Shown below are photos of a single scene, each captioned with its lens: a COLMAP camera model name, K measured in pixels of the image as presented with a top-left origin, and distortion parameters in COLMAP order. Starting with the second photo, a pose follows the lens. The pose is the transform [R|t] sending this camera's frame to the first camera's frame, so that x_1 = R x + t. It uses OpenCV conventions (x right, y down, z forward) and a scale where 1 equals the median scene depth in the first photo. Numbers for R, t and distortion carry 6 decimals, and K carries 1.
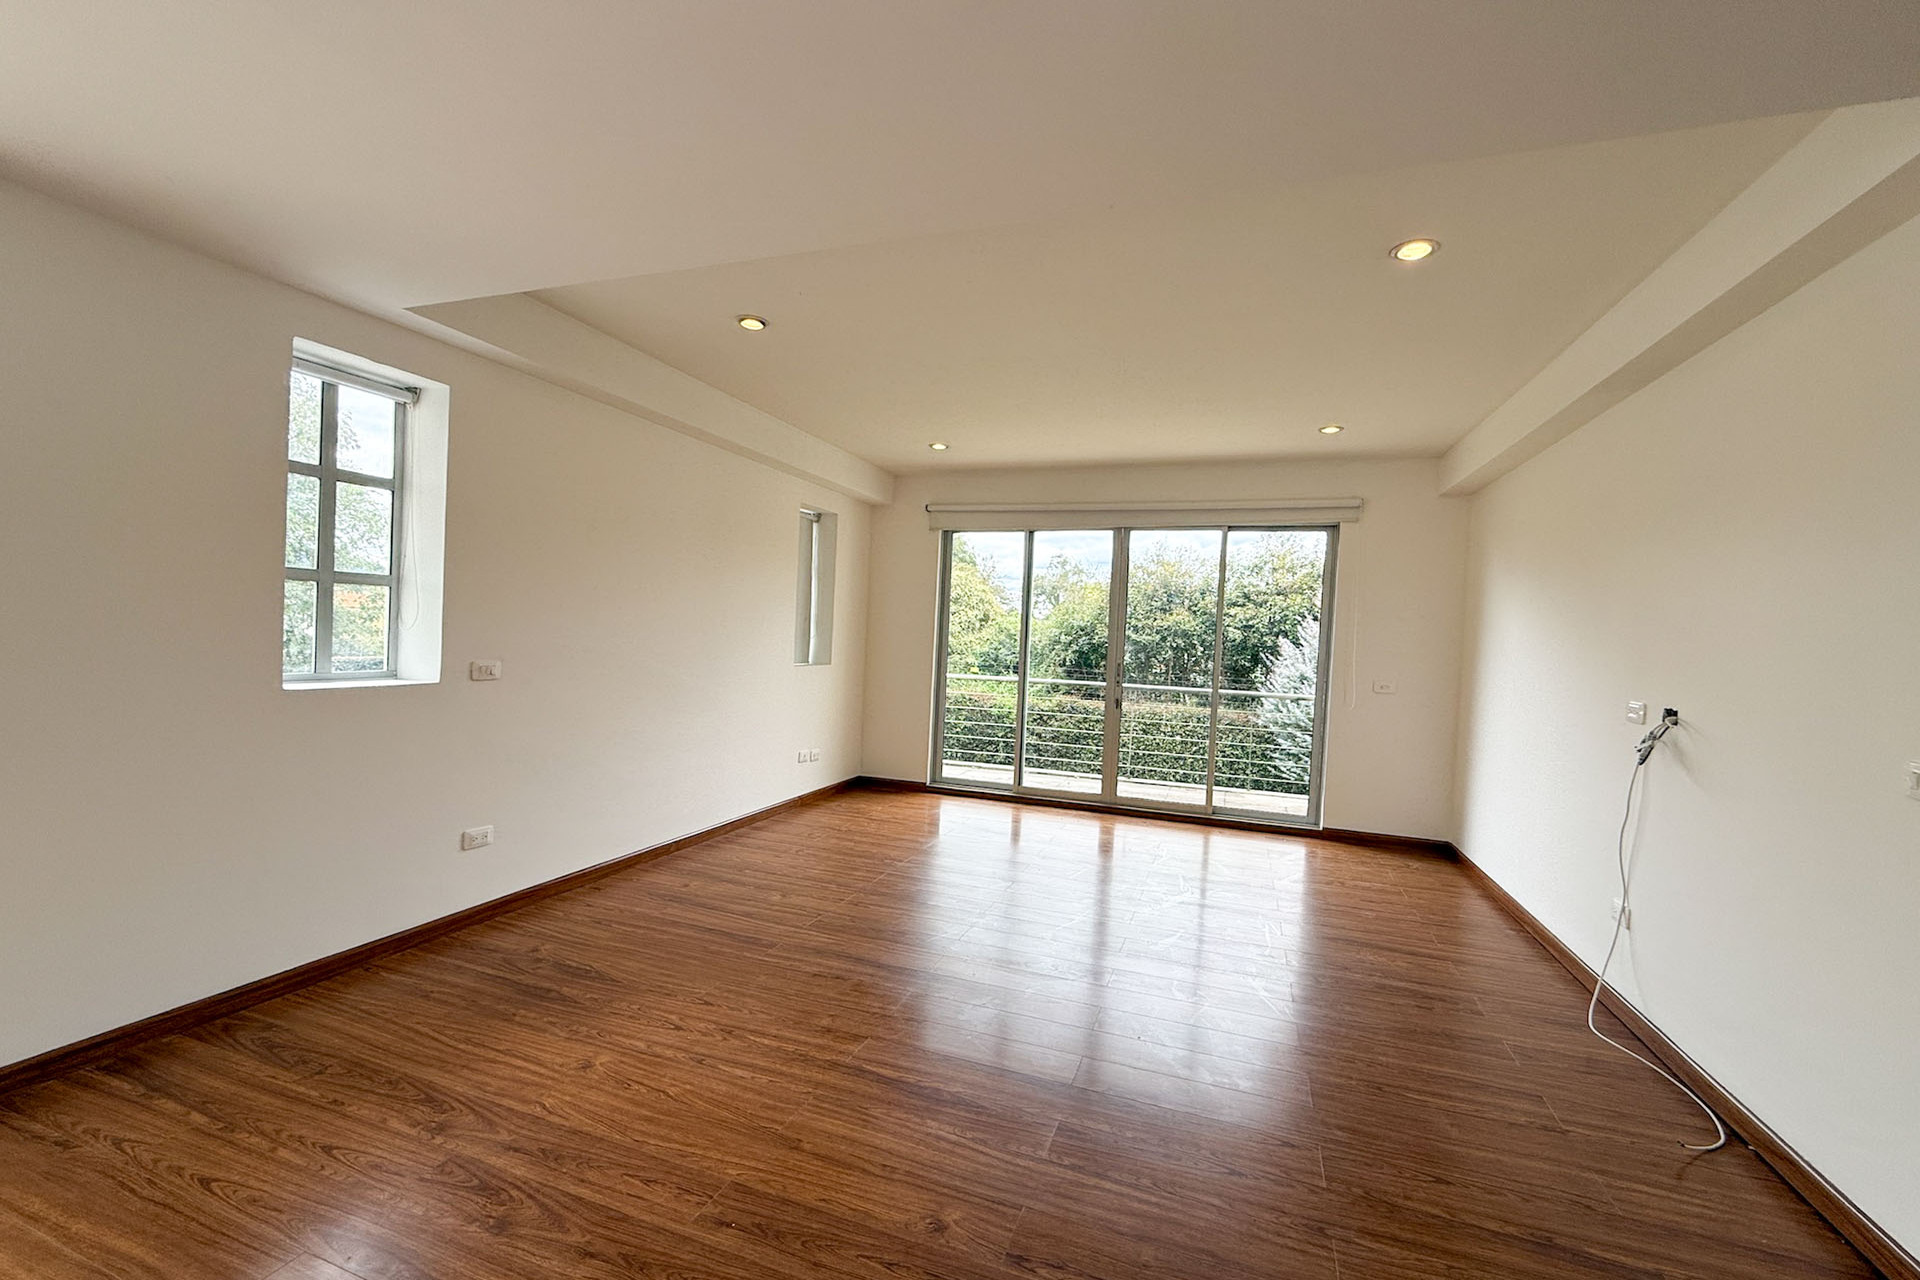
lens RADIAL K [[790.7, 0, 959.5], [0, 790.7, 659.8], [0, 0, 1]] dist [0.000395, -0.001317]
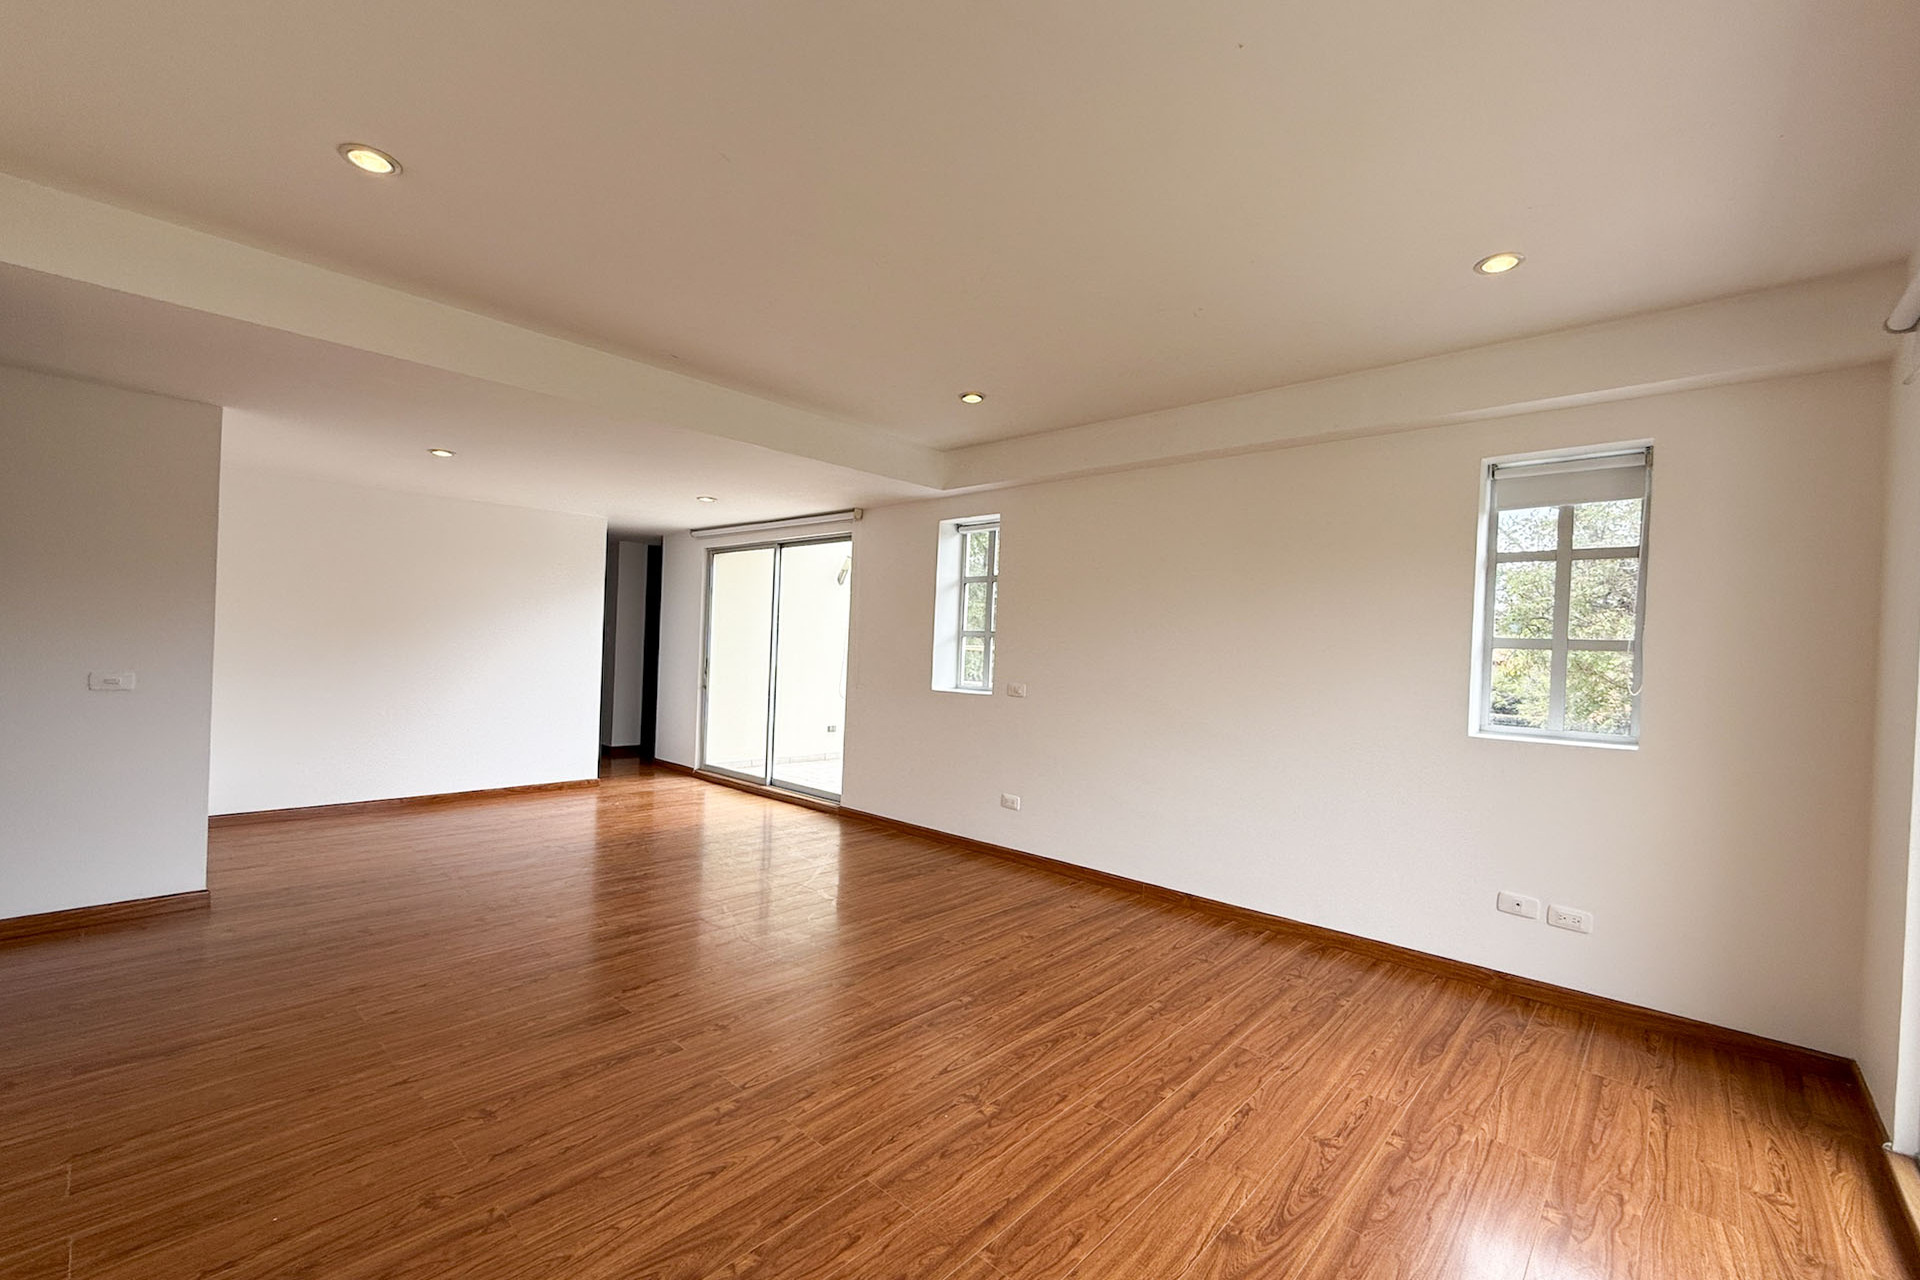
lens RADIAL K [[790.7, 0, 971.3], [0, 790.7, 643.5], [0, 0, 1]] dist [0.000395, -0.001317]
pose [[-0.381580, -0.070304, -0.921658, 0.622598], [-0.085212, 0.995533, -0.040660, -0.004710], [0.920400, 0.063022, -0.385866, 1.141332]]
